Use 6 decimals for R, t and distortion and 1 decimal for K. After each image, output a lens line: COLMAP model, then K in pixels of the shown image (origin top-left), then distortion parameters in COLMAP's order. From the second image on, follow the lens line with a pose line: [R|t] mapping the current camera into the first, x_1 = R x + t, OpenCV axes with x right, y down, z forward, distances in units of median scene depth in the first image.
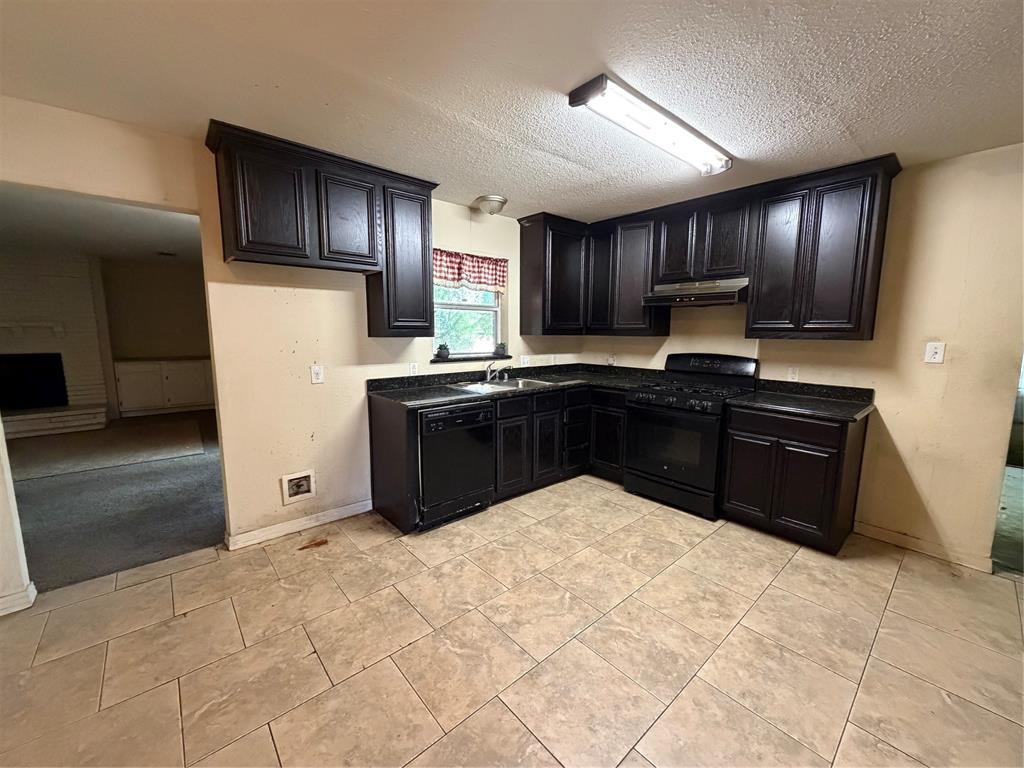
lens RADIAL K [[410.9, 0, 512.6], [0, 410.9, 381.9], [0, 0, 1]] dist [0.002109, -0.000080]
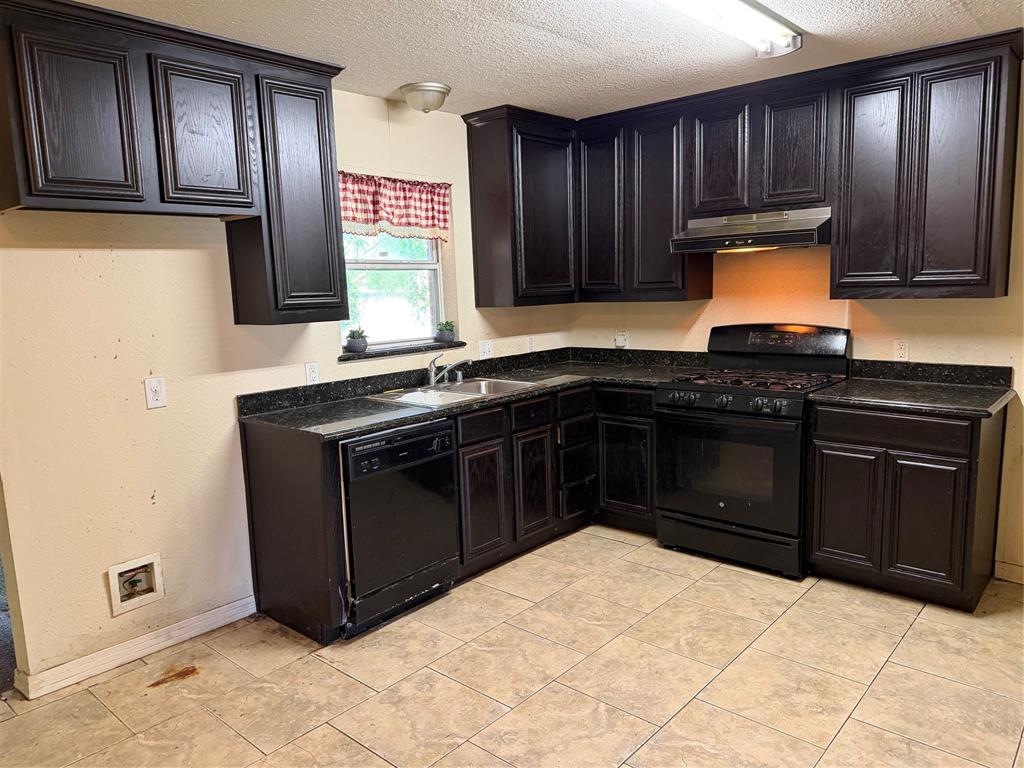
lens RADIAL K [[725.3, 0, 509.7], [0, 725.3, 384.8], [0, 0, 1]] dist [0.037355, -0.046361]
pose [[0.991678, -0.057266, 0.115306, -0.088134], [0.055865, 0.998320, 0.015356, -0.017133], [-0.115992, -0.008787, 0.993211, -0.104241]]
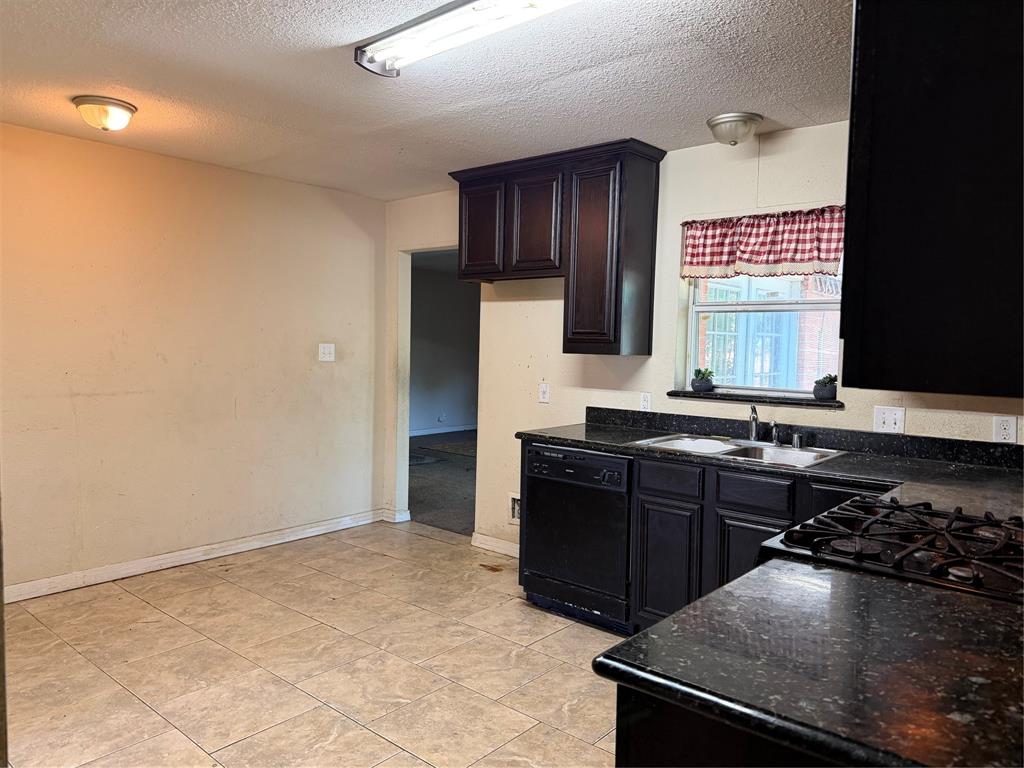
lens RADIAL K [[725.3, 0, 519.6], [0, 725.3, 377.8], [0, 0, 1]] dist [0.037355, -0.046361]
pose [[0.139373, 0.053877, -0.988773, 1.068526], [-0.135306, 0.990190, 0.034882, -0.097696], [0.980952, 0.128926, 0.145296, 0.701155]]
